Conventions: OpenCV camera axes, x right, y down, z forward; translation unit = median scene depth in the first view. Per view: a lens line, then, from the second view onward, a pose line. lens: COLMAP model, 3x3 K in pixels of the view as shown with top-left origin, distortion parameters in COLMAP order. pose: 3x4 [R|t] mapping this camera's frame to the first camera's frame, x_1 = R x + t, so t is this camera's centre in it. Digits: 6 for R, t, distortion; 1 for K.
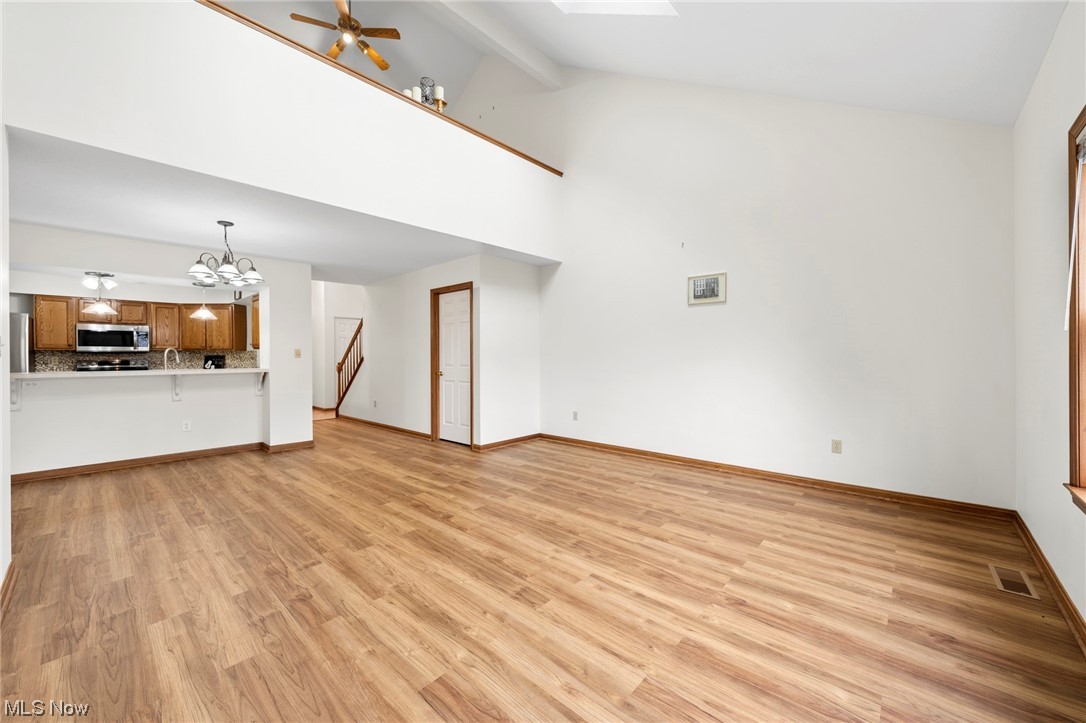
lens RADIAL K [[416.6, 0, 545.8], [0, 416.6, 355.6], [0, 0, 1]] dist [-0.004007, 0.000501]
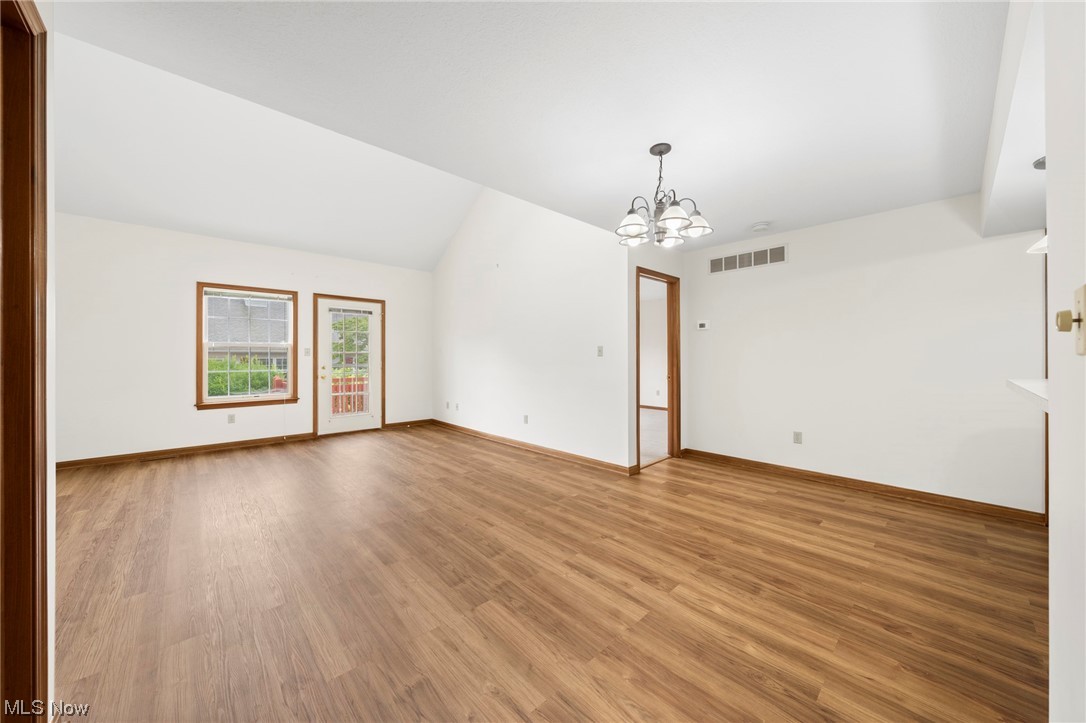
lens RADIAL K [[384.8, 0, 546.2], [0, 384.8, 354.5], [0, 0, 1]] dist [-0.002605, -0.000957]
pose [[-0.996788, 0.011333, 0.079284, -0.627414], [0.010686, 0.999906, -0.008578, 0.005935], [-0.079373, -0.007703, -0.996815, 1.592532]]
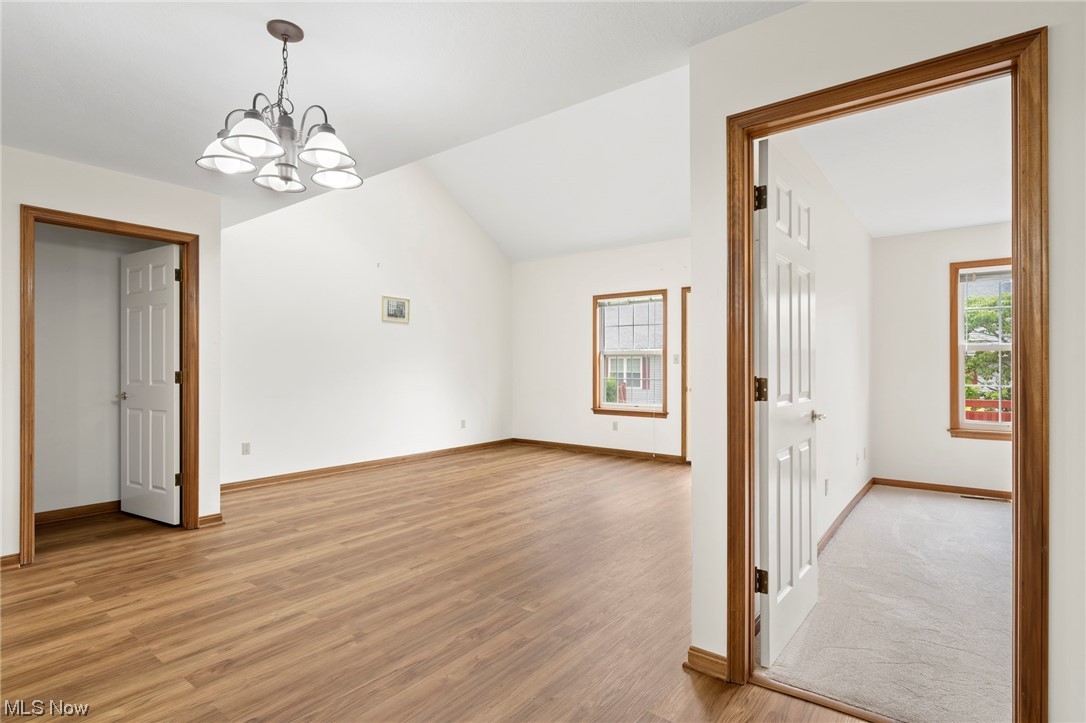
lens RADIAL K [[545.3, 0, 540.1], [0, 545.3, 363.9], [0, 0, 1]] dist [0.006449, -0.002074]
pose [[-0.072995, 0.012830, 0.997250, -1.298108], [-0.000248, 0.999917, -0.012882, 0.012518], [-0.997332, -0.001188, -0.072986, 0.781803]]
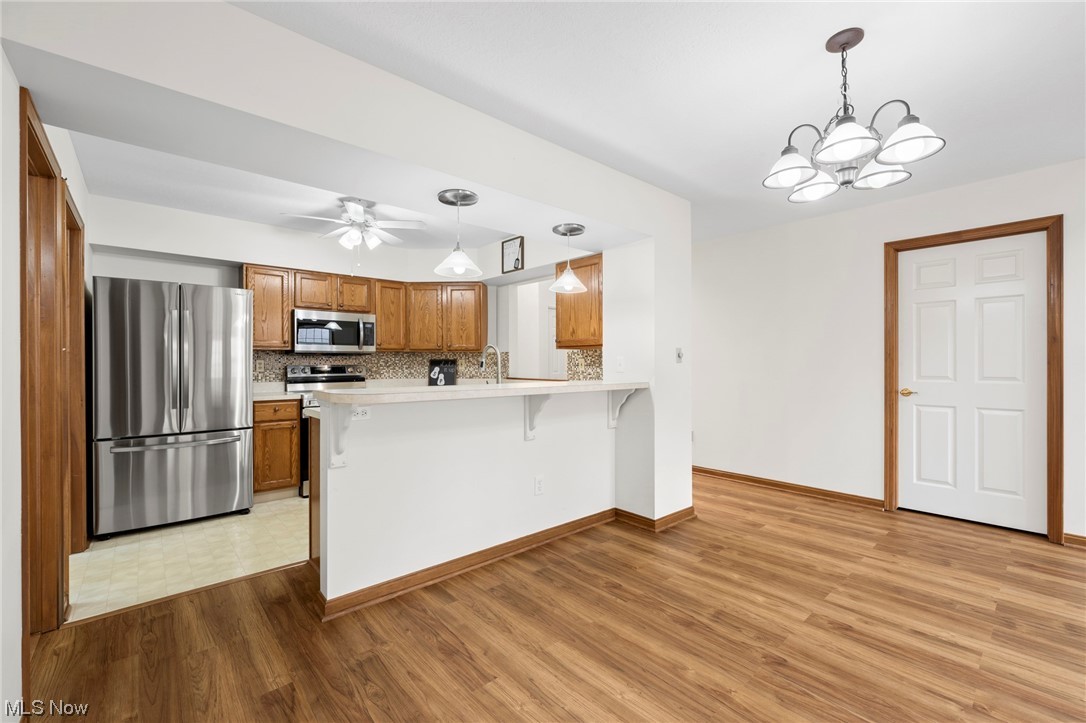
lens RADIAL K [[451.6, 0, 544.4], [0, 451.6, 363.6], [0, 0, 1]] dist [0.001943, -0.003409]
pose [[0.993870, 0.004533, -0.110461, -1.004631], [-0.004408, 0.999989, 0.001368, 0.008401], [0.110466, -0.000873, 0.993880, 0.508197]]
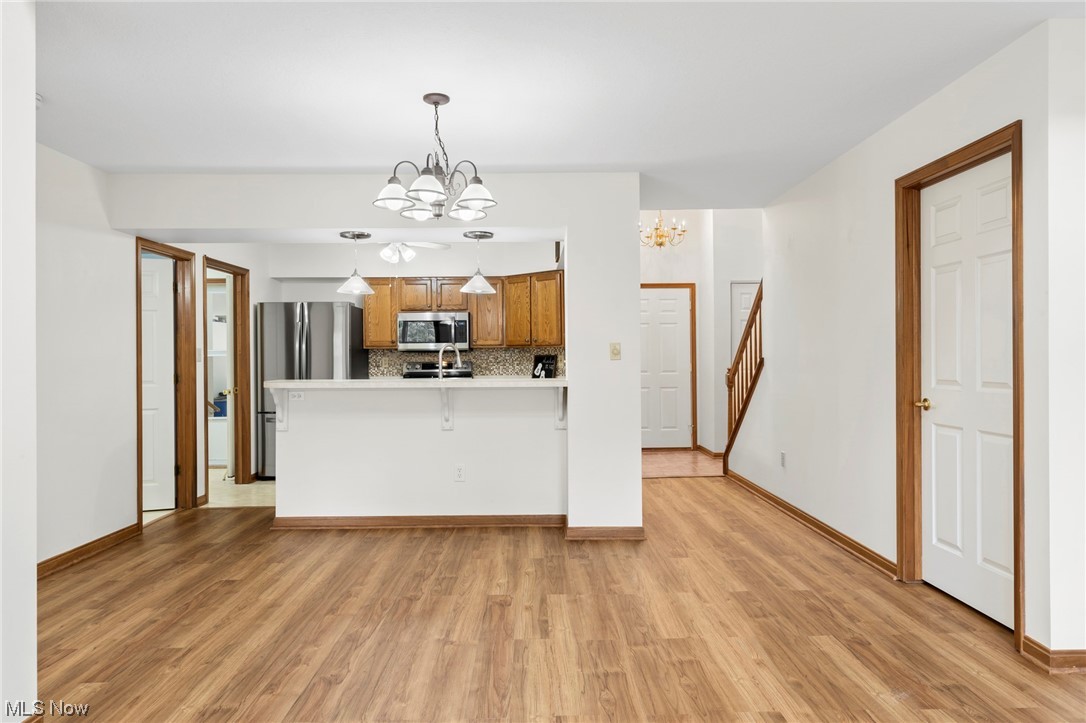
lens RADIAL K [[697.1, 0, 544.8], [0, 697.1, 355.7], [0, 0, 1]] dist [0.002898, -0.003587]
pose [[0.687020, -0.000842, -0.726638, -0.052403], [0.002864, 0.999995, 0.001550, -0.002411], [0.726633, -0.003146, 0.687018, 0.498503]]
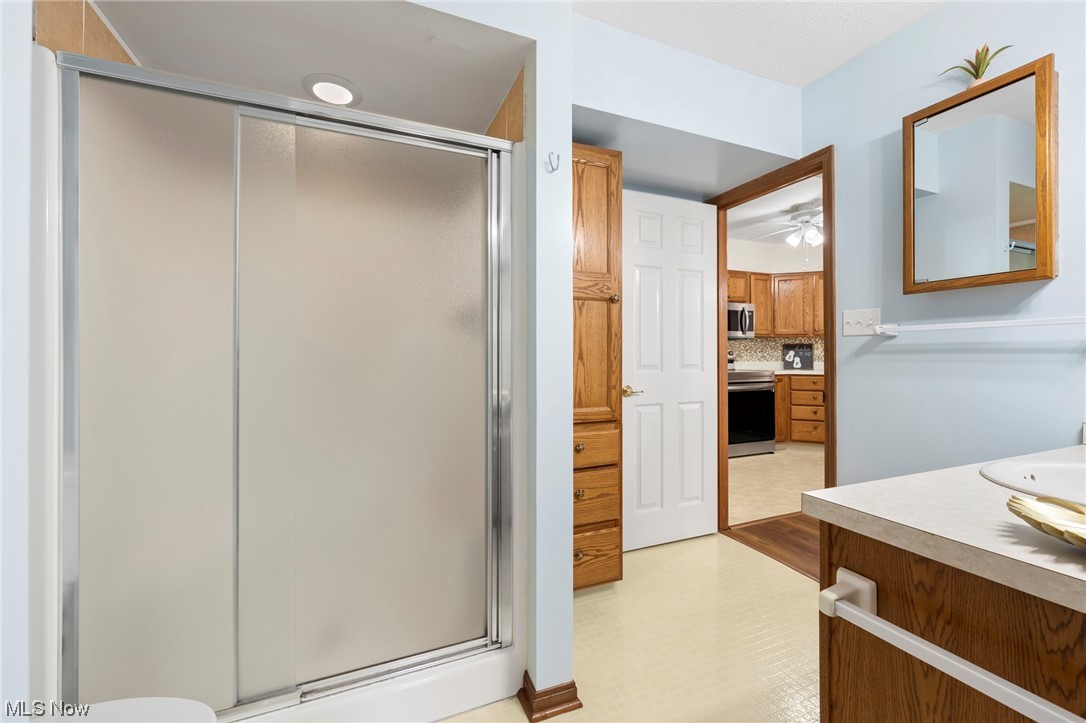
lens RADIAL K [[451.6, 0, 547.4], [0, 451.6, 353.4], [0, 0, 1]] dist [0.001943, -0.003409]
pose [[0.911860, 0.005797, -0.410460, -1.599793], [-0.004819, 0.999983, 0.003416, 0.028914], [0.410473, -0.001137, 0.911872, 0.159565]]
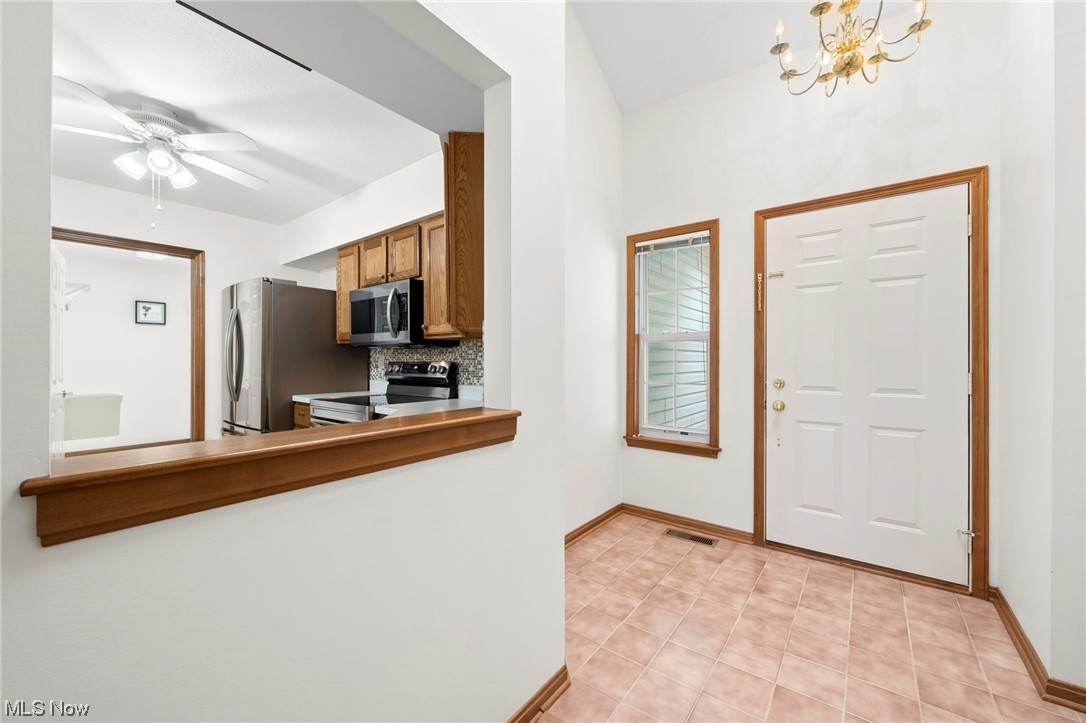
lens RADIAL K [[416.6, 0, 546.6], [0, 416.6, 360.6], [0, 0, 1]] dist [-0.004007, 0.000501]
pose [[0.086629, 0.008541, -0.996204, -0.897036], [-0.000357, 0.999963, 0.008542, 0.007675], [0.996241, -0.000384, 0.086629, 1.826159]]
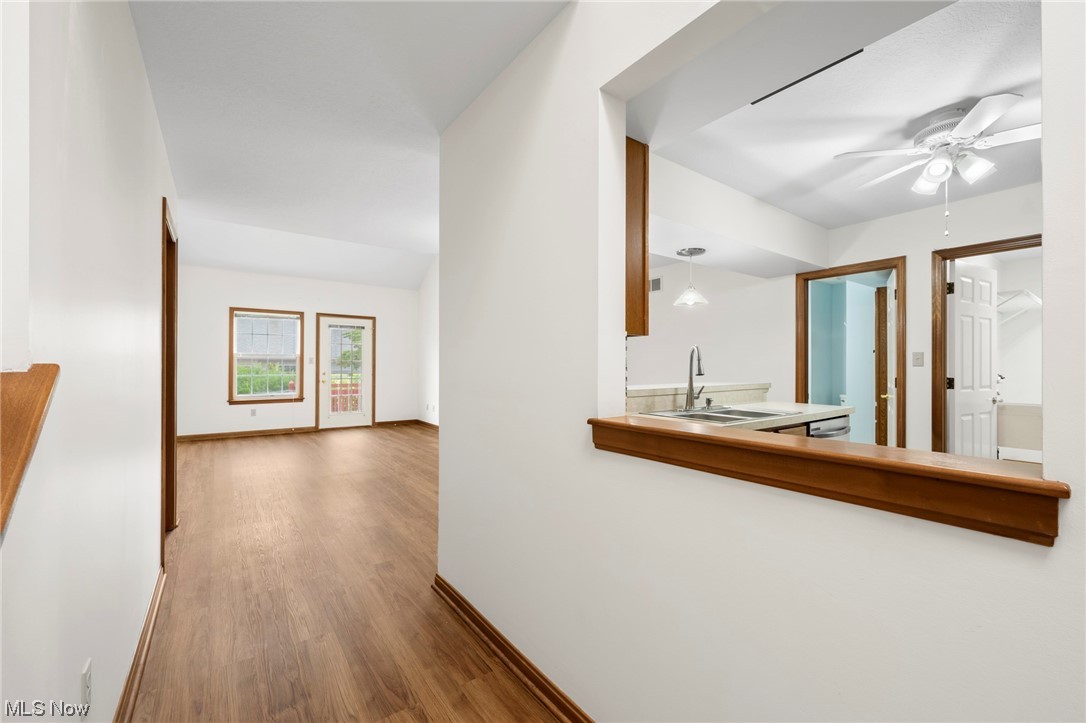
lens RADIAL K [[451.6, 0, 548.5], [0, 451.6, 361.6], [0, 0, 1]] dist [0.001943, -0.003409]
pose [[-0.980108, 0.006299, 0.198365, -1.101042], [0.004089, 0.999925, -0.011548, 0.007417], [-0.198423, -0.010508, -0.980060, 2.045639]]
